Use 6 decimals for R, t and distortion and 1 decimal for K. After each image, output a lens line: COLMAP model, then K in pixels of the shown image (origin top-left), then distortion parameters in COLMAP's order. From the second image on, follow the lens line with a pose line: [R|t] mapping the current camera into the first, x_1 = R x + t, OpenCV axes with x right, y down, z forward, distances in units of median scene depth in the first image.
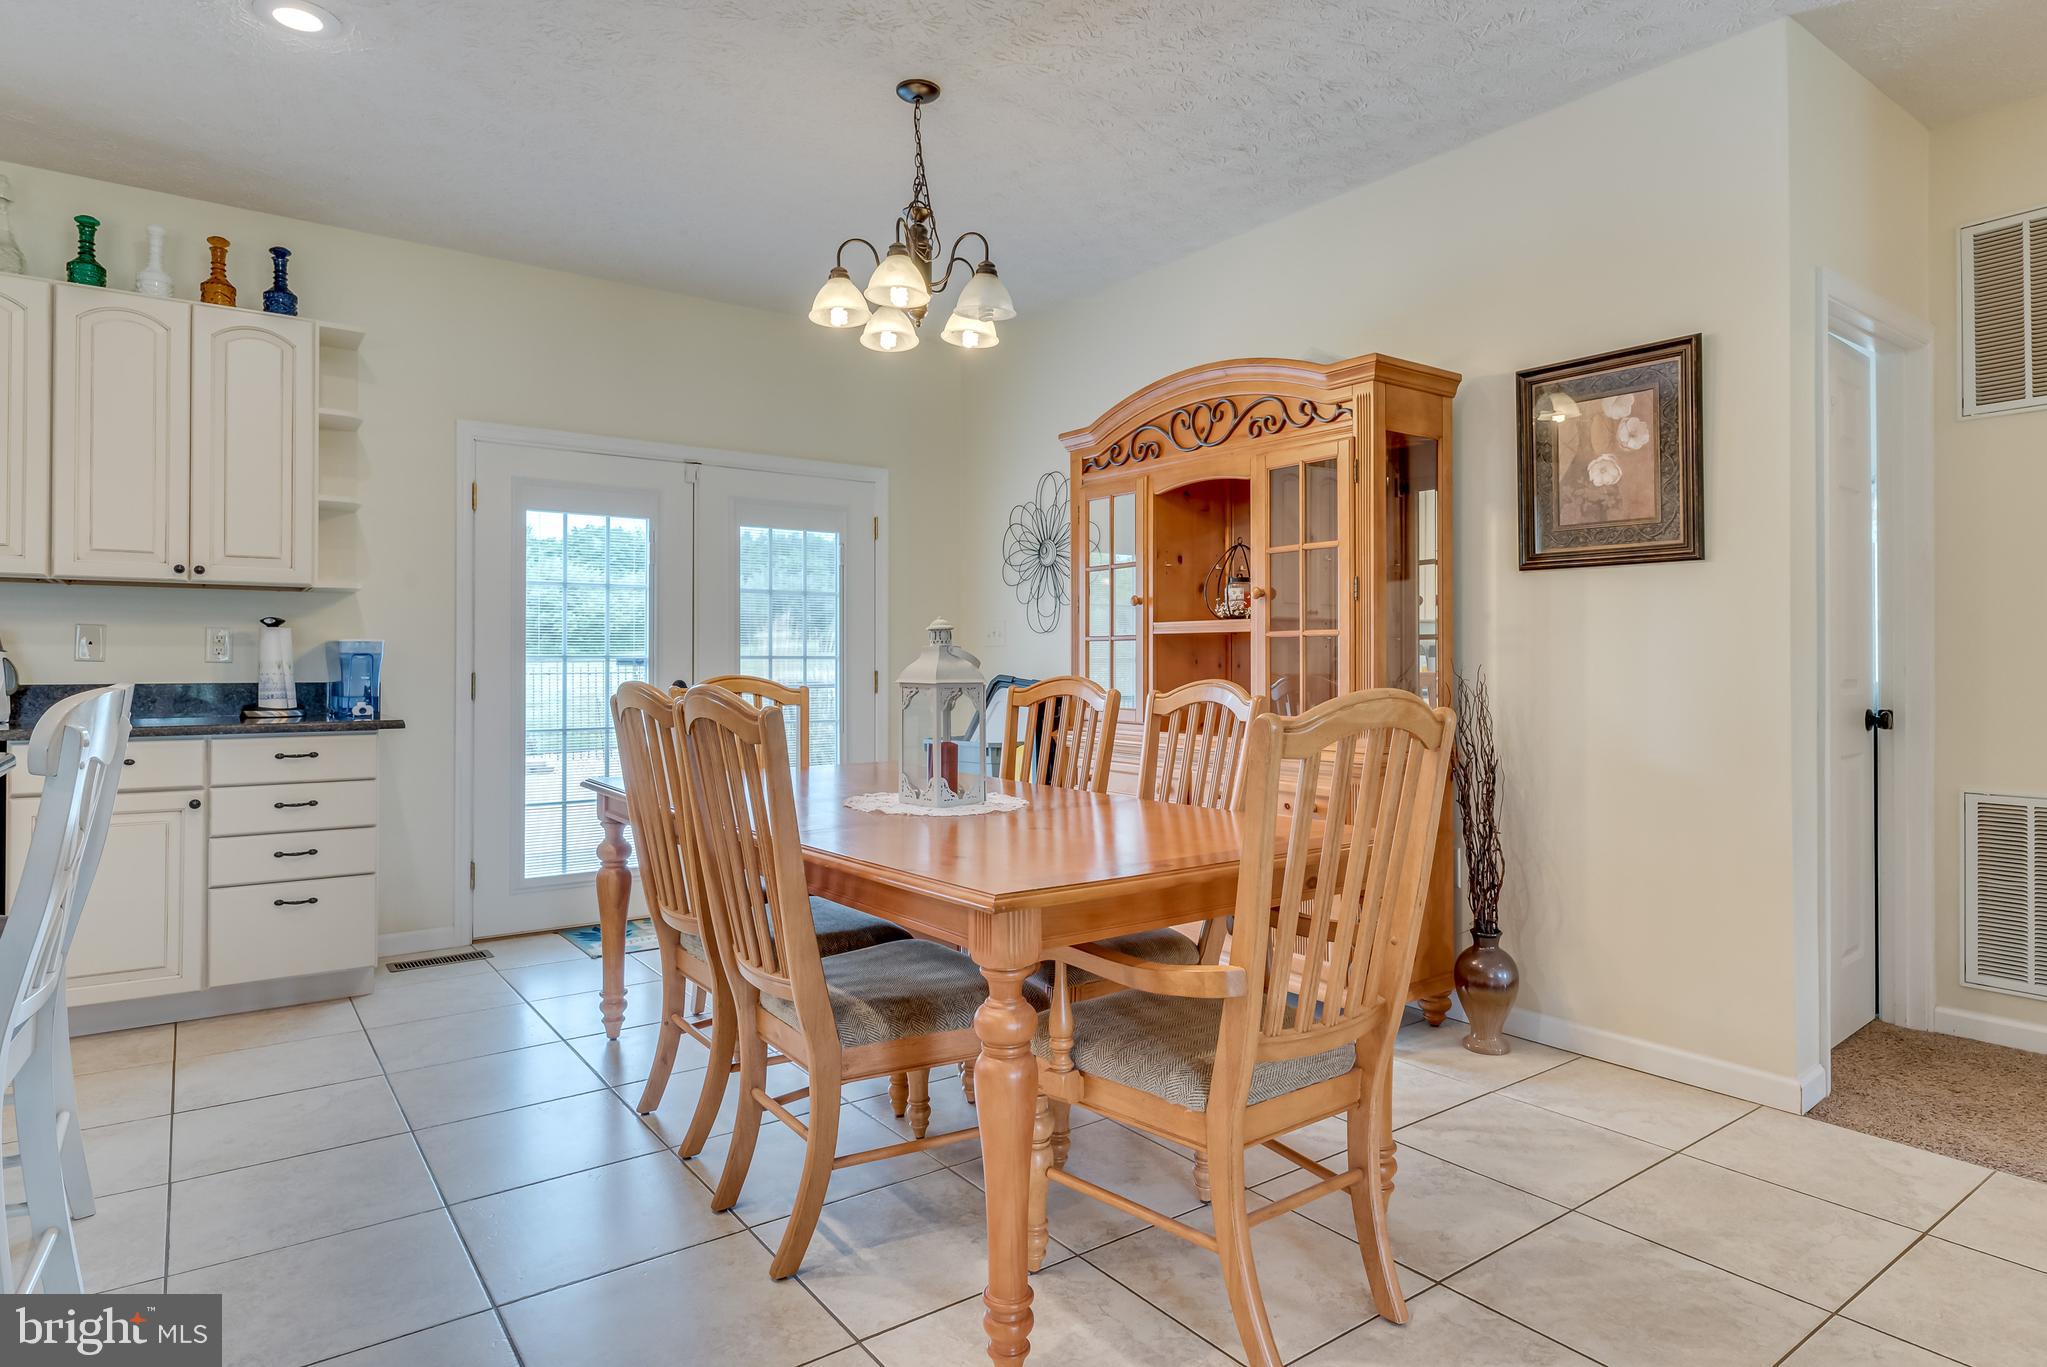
lens RADIAL K [[1154.7, 0, 1022.8], [0, 1154.7, 658.5], [0, 0, 1]] dist [-0.000856, 0.000883]
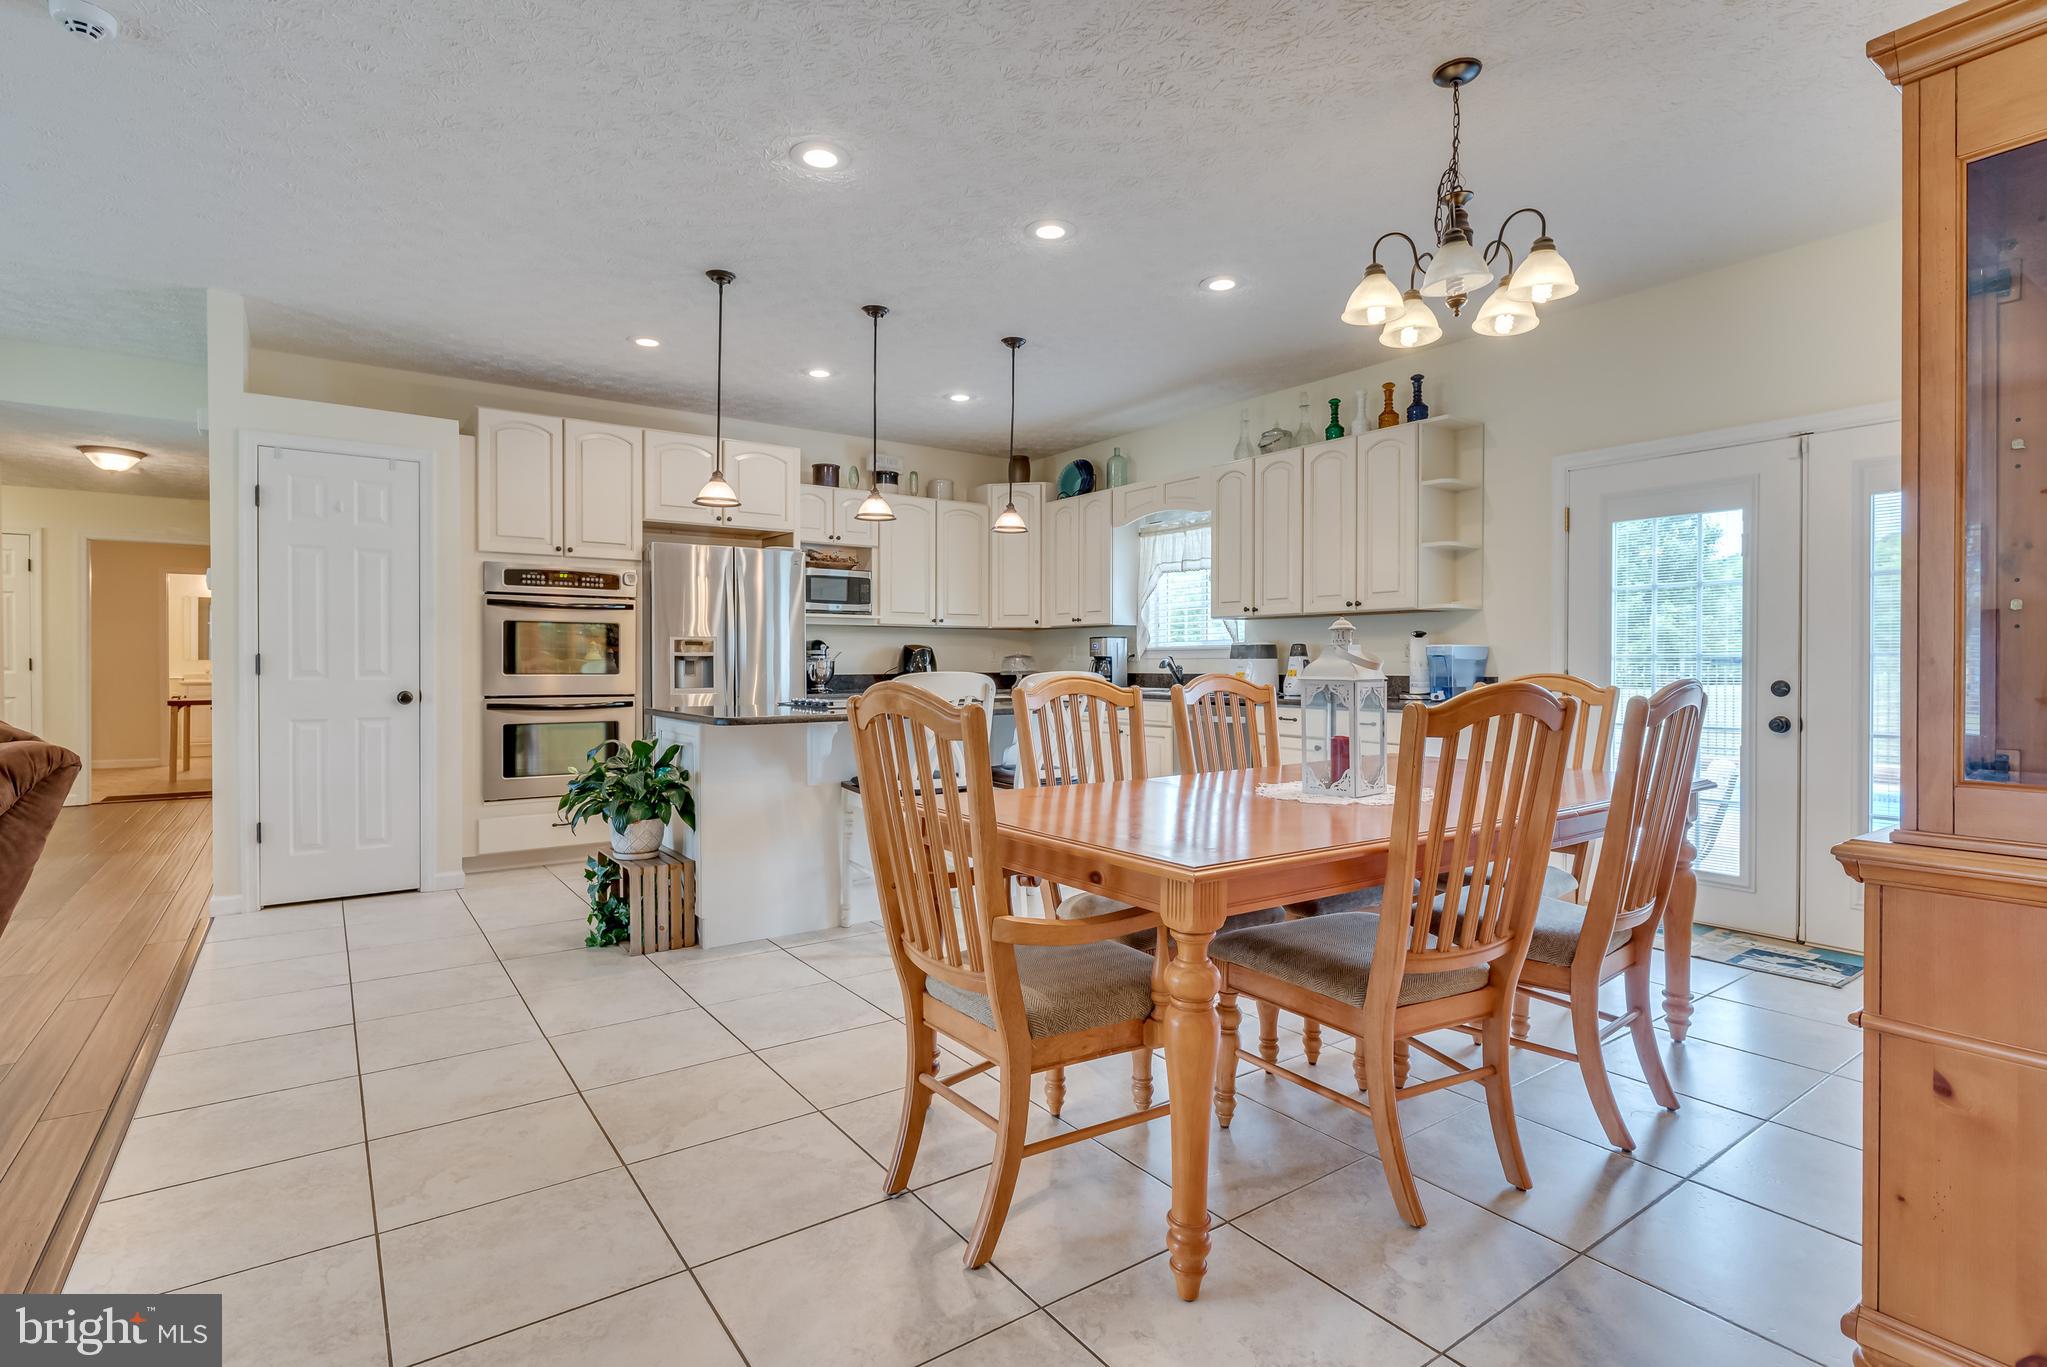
lens RADIAL K [[993.0, 0, 1010.8], [0, 993.0, 672.5], [0, 0, 1]] dist [-0.001320, -0.000036]
pose [[-0.023999, 0.010337, -0.999659, 0.657606], [0.007239, 0.999922, 0.010166, 0.000132], [0.999686, -0.006993, -0.024072, 0.554815]]
